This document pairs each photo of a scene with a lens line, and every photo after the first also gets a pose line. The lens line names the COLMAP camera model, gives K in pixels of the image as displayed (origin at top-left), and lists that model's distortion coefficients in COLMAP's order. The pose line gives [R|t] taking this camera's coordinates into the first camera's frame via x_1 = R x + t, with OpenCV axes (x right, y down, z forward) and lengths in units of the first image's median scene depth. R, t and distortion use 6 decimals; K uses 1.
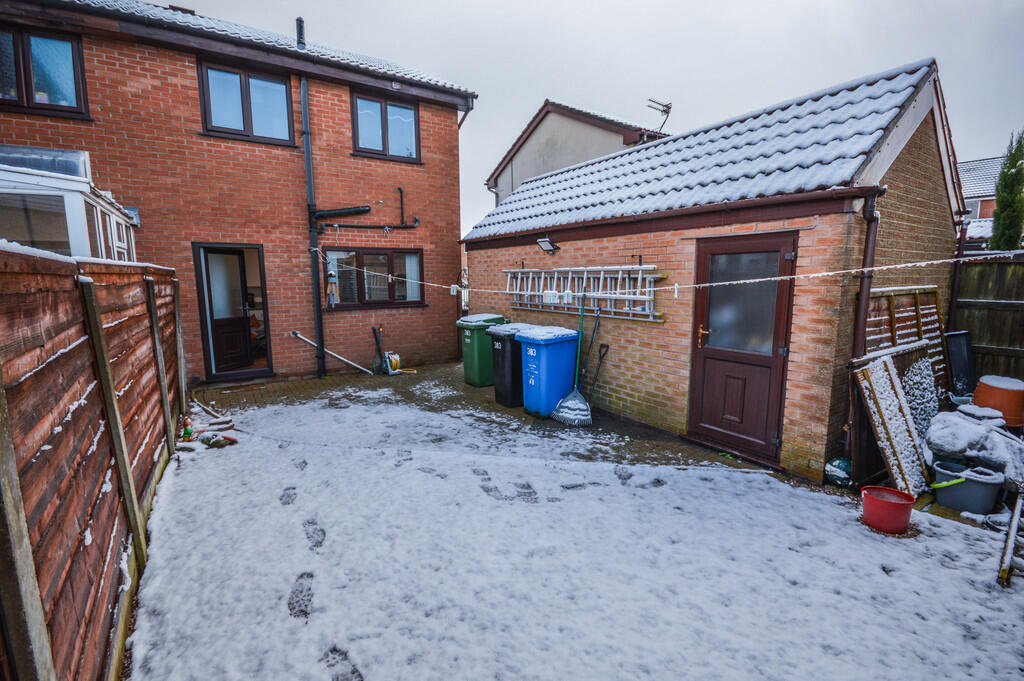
lens RADIAL K [[462.3, 0, 512.0], [0, 462.3, 340.5], [0, 0, 1]] dist [-0.002644, 0.000234]
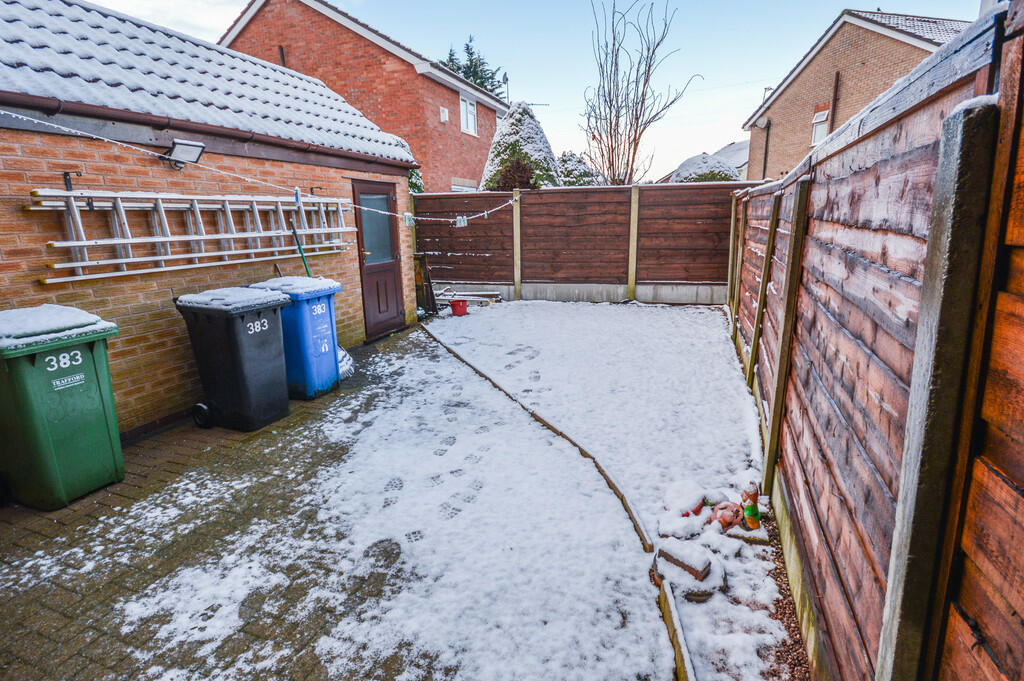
lens RADIAL K [[500.8, 0, 512.0], [0, 500.8, 340.5], [0, 0, 1]] dist [-0.001181, -0.000436]
pose [[-0.590087, -0.174724, 0.788206, -0.812932], [0.135731, 0.940934, 0.310194, -0.140877], [-0.795848, 0.290026, -0.531517, 1.235745]]
